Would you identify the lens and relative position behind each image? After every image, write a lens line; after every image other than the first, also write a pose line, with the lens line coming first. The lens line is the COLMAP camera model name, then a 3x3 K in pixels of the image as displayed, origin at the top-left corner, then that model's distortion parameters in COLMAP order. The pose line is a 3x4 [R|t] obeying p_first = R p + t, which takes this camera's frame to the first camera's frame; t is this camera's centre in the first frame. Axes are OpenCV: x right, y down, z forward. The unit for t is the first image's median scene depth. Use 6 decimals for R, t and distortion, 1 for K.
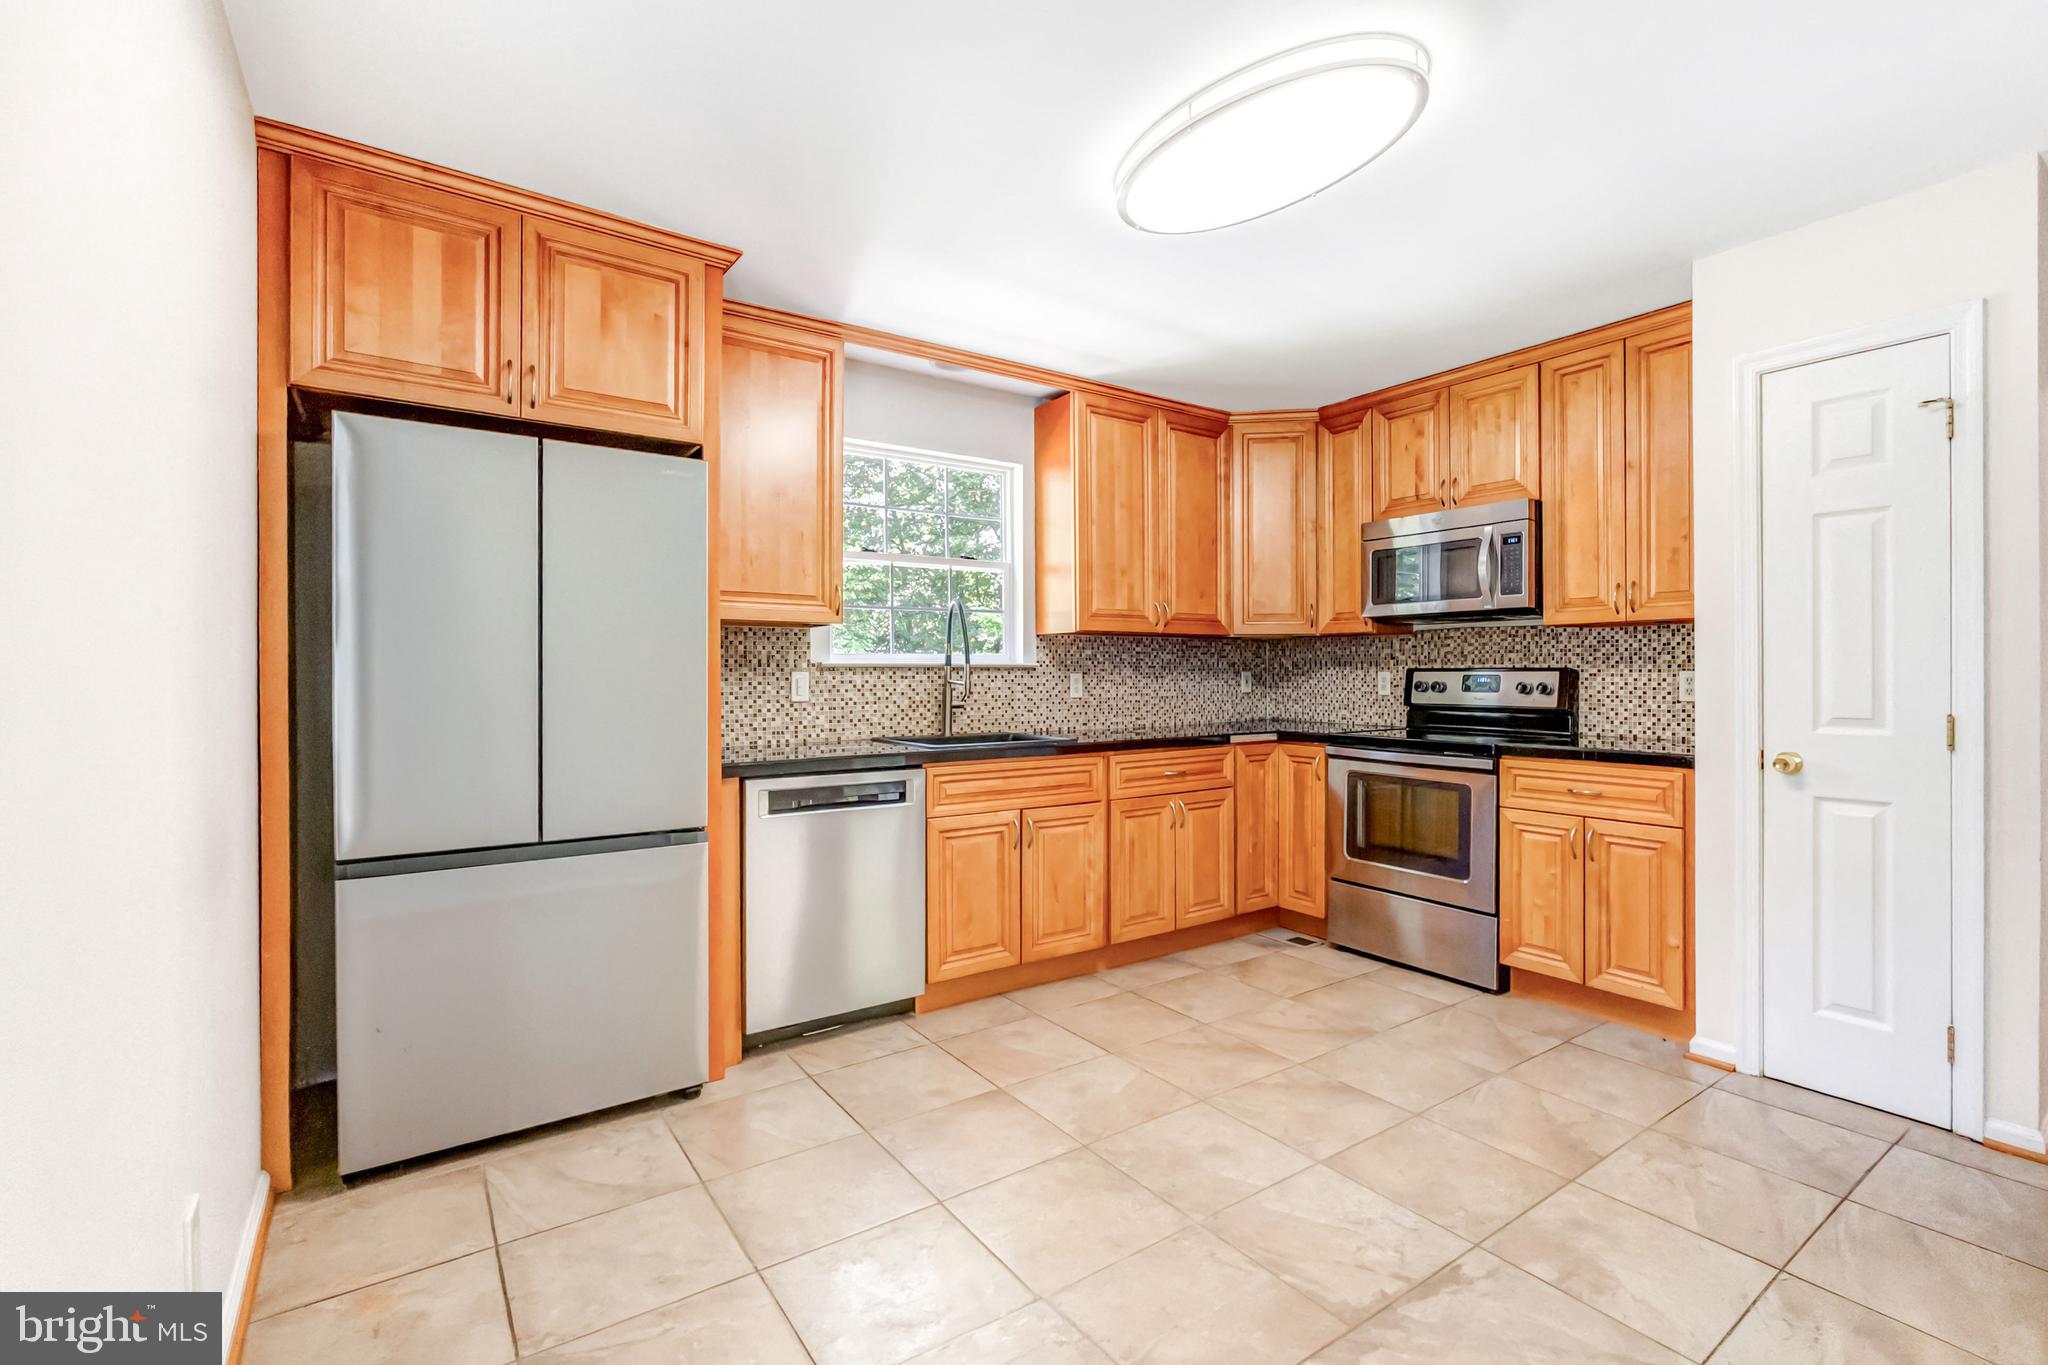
lens RADIAL K [[968.4, 0, 1025.9], [0, 968.4, 675.2], [0, 0, 1]] dist [0.001687, 0.001098]
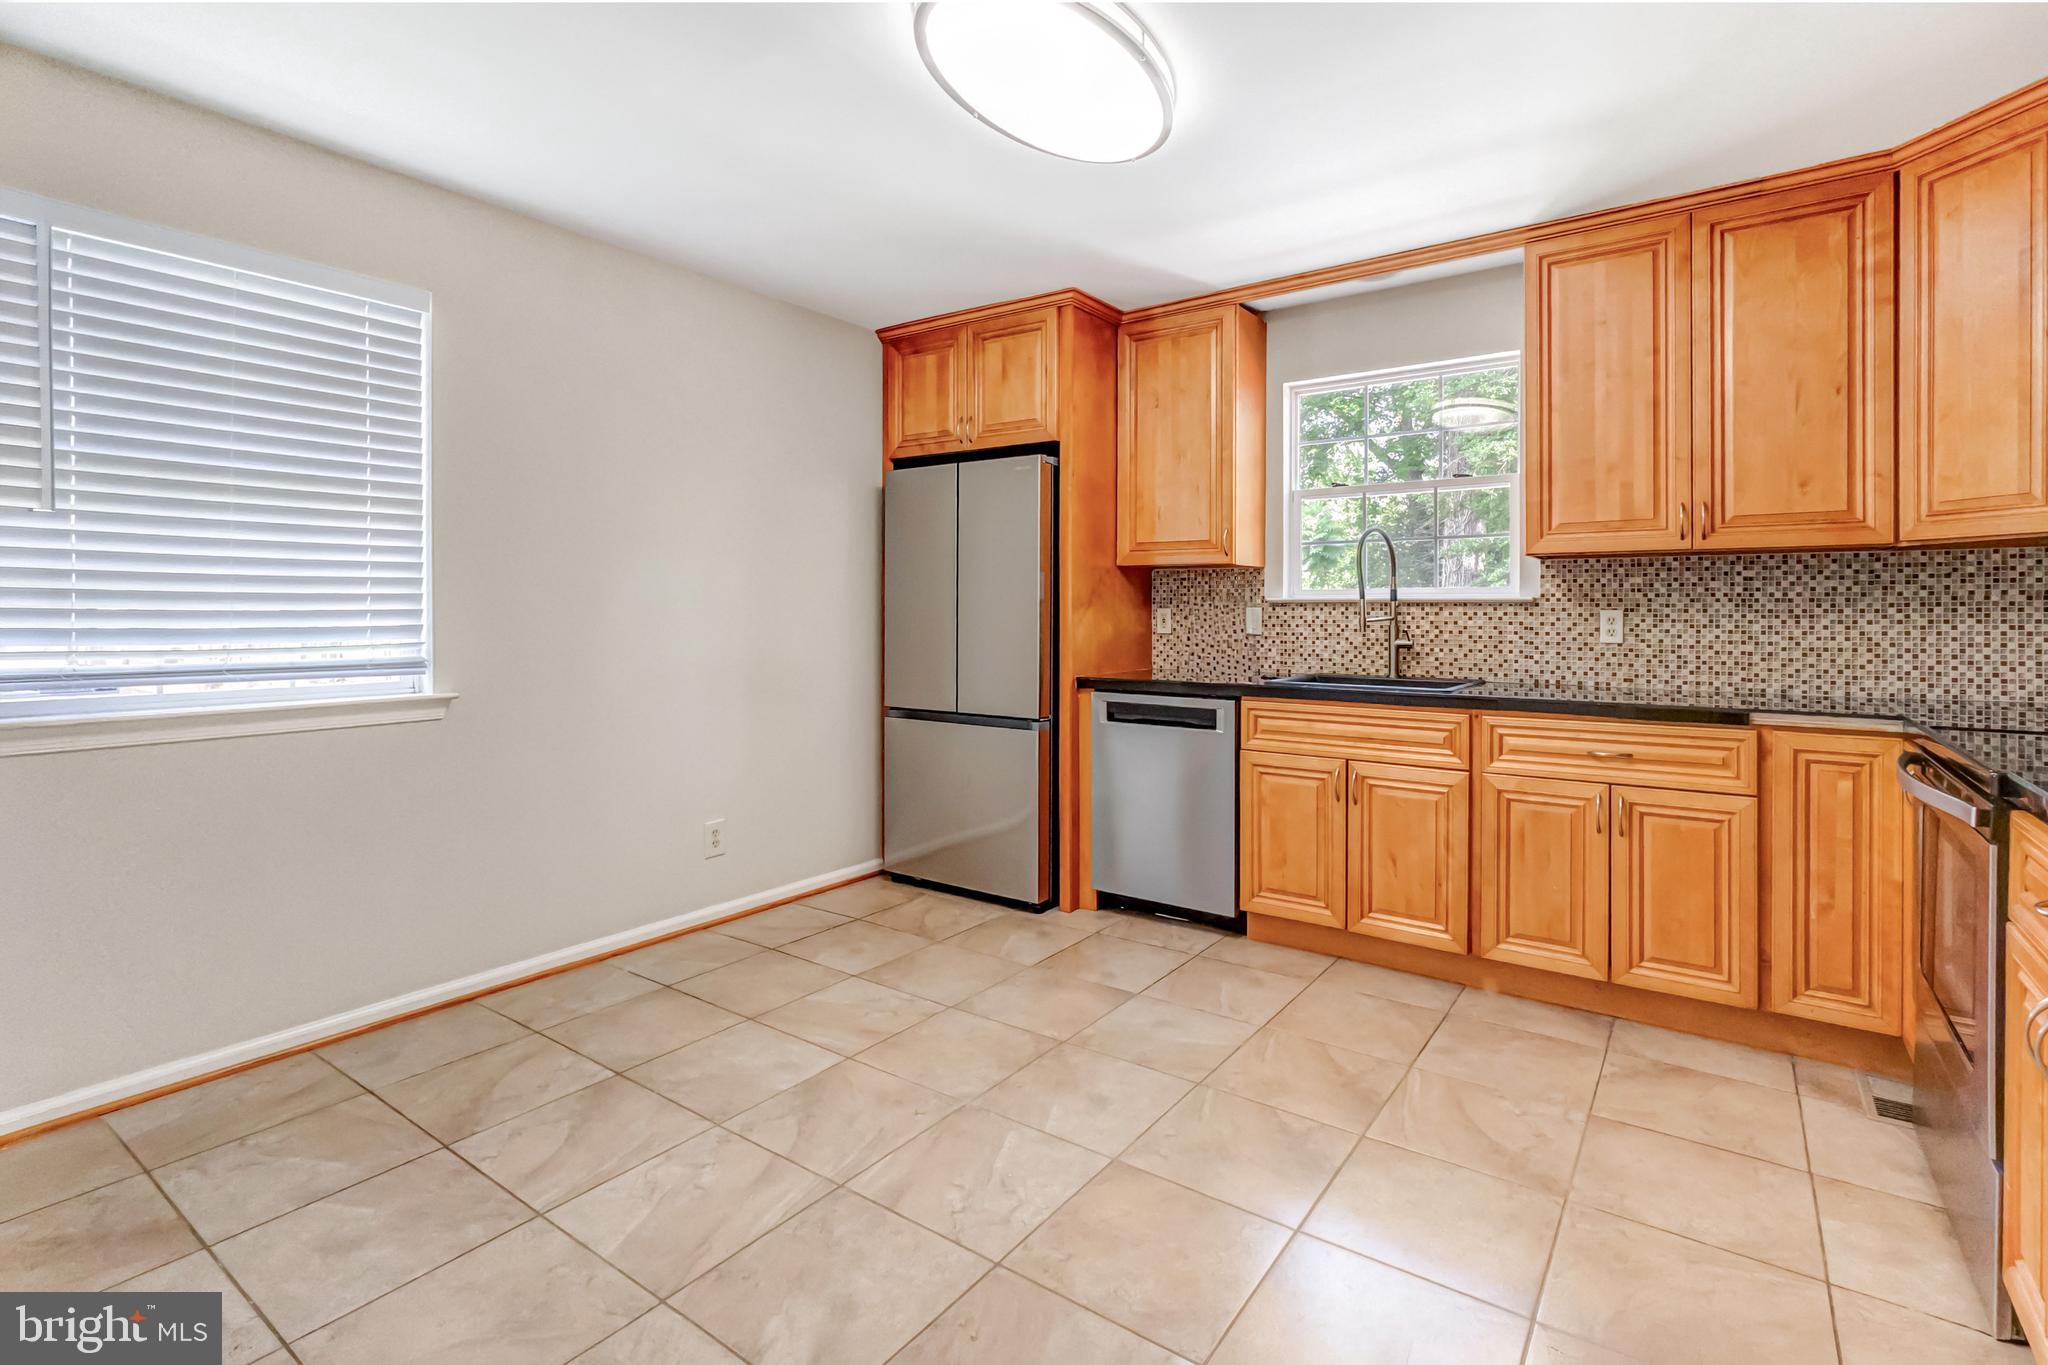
lens RADIAL K [[968.4, 0, 1043.1], [0, 968.4, 609.1], [0, 0, 1]] dist [0.001687, 0.001098]
pose [[0.306365, 0.001296, -0.951913, 0.724179], [-0.005446, 0.999985, -0.000391, -0.000020], [0.951899, 0.005303, 0.306367, 0.426619]]
